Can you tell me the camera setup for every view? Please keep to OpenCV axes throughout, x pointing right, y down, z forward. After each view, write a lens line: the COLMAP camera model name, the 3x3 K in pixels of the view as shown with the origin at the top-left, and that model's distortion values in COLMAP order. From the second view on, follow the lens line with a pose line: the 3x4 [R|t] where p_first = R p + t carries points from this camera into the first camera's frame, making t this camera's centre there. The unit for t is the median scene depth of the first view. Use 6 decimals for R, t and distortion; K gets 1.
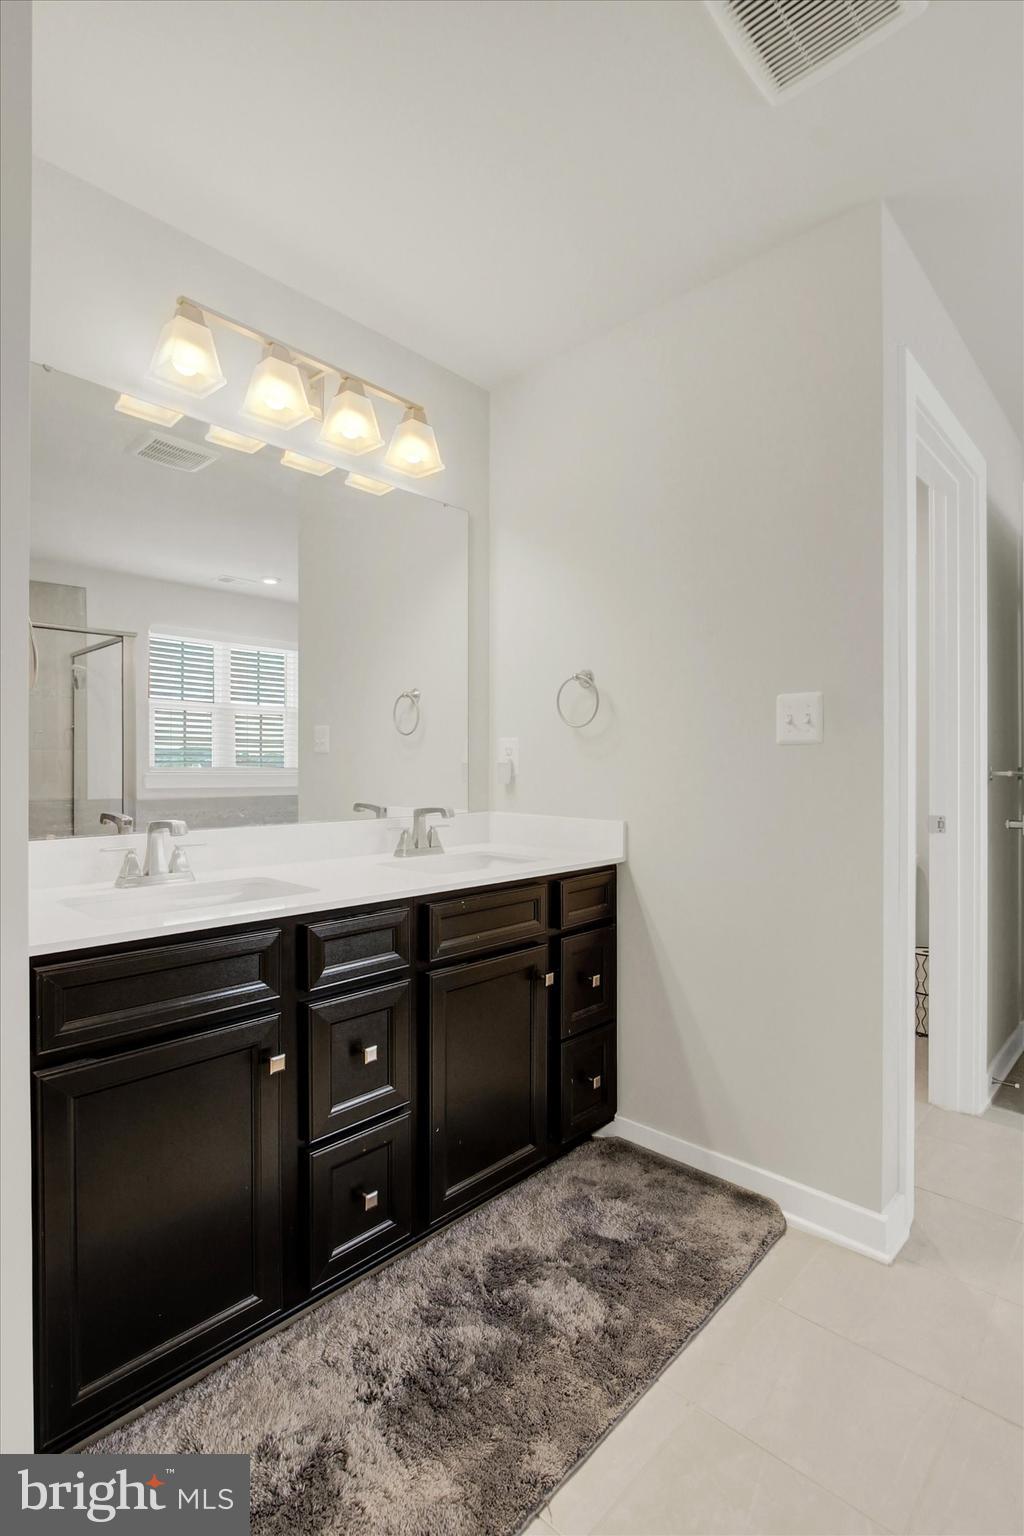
lens RADIAL K [[721.3, 0, 512.0], [0, 721.3, 768.0], [0, 0, 1]] dist [-0.025027, 0.000510]
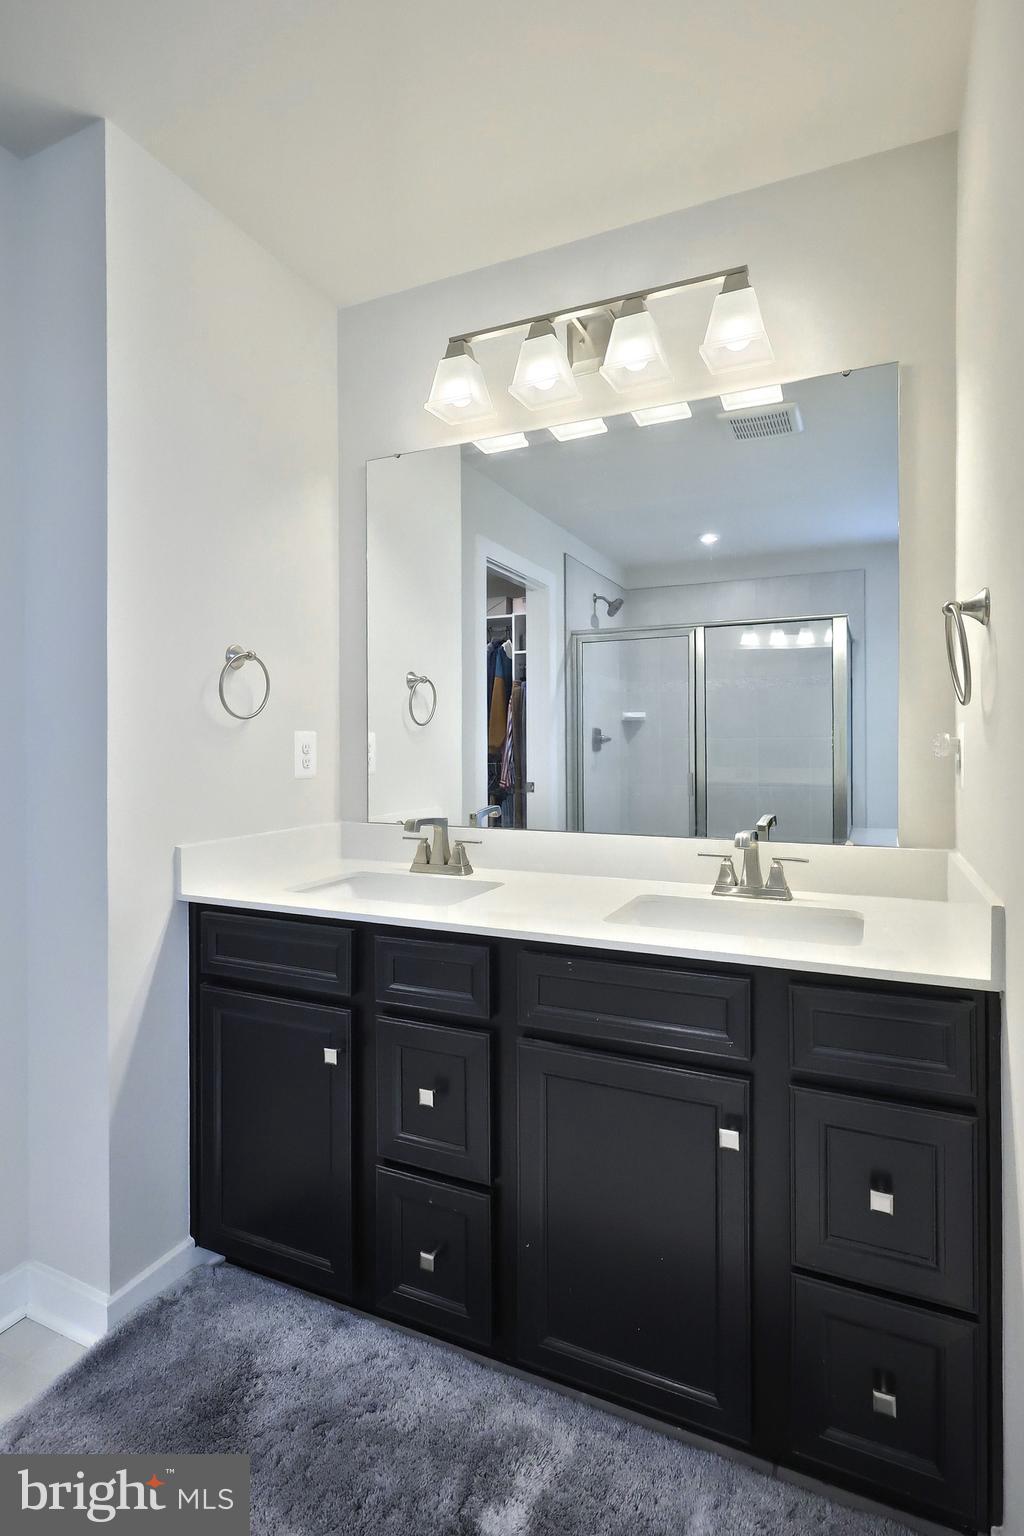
lens RADIAL K [[754.1, 0, 511.1], [0, 754.1, 756.5], [0, 0, 1]] dist [0.000809, -0.000068]
pose [[0.351534, -0.020448, -0.935952, 0.706164], [0.002241, 0.999777, -0.021001, 0.003139], [0.936173, 0.005285, 0.351501, 0.749339]]
